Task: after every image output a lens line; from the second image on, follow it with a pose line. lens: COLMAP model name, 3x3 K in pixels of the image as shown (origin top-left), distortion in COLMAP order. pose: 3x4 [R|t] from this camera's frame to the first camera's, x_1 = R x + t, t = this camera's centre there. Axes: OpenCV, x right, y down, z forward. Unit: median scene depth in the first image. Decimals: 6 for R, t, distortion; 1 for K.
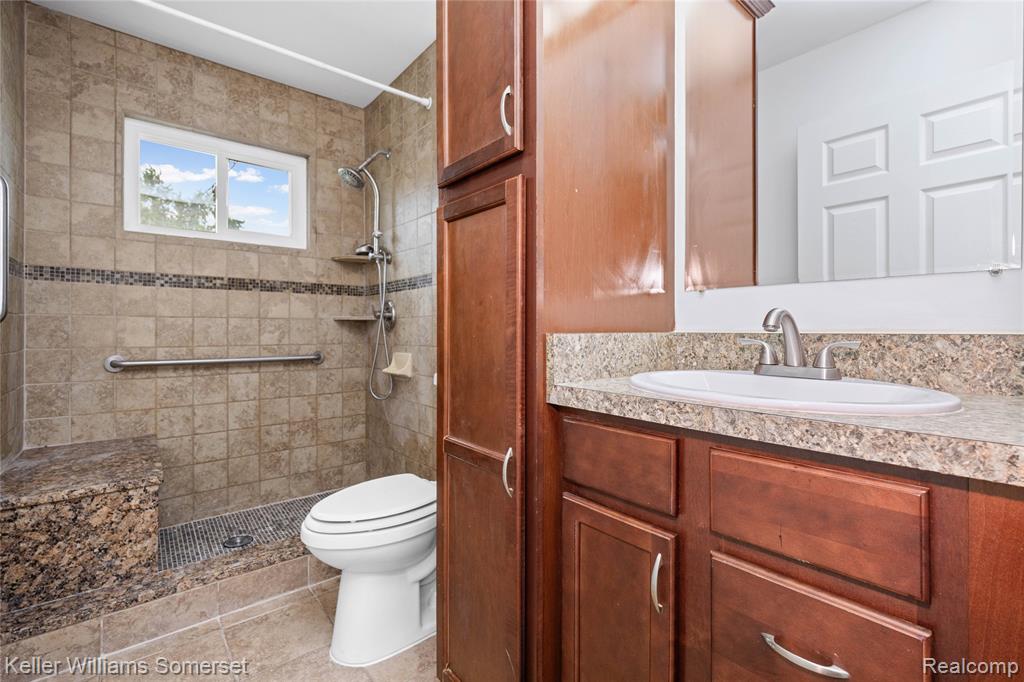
lens RADIAL K [[482.6, 0, 512.8], [0, 482.6, 337.8], [0, 0, 1]] dist [0.000399, -0.000992]
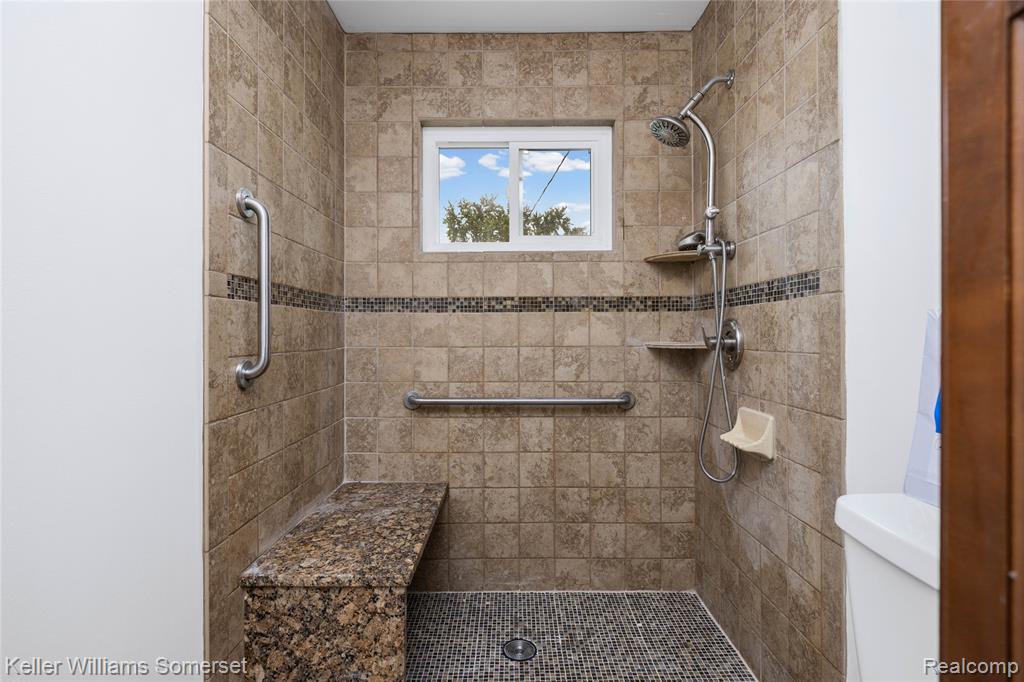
lens RADIAL K [[495.6, 0, 512.6], [0, 495.6, 339.0], [0, 0, 1]] dist [0.003088, -0.000366]
pose [[0.781392, -0.000837, -0.624041, -0.089065], [0.003167, 0.999992, 0.002624, -0.059802], [0.624033, -0.004027, 0.781388, 0.368720]]
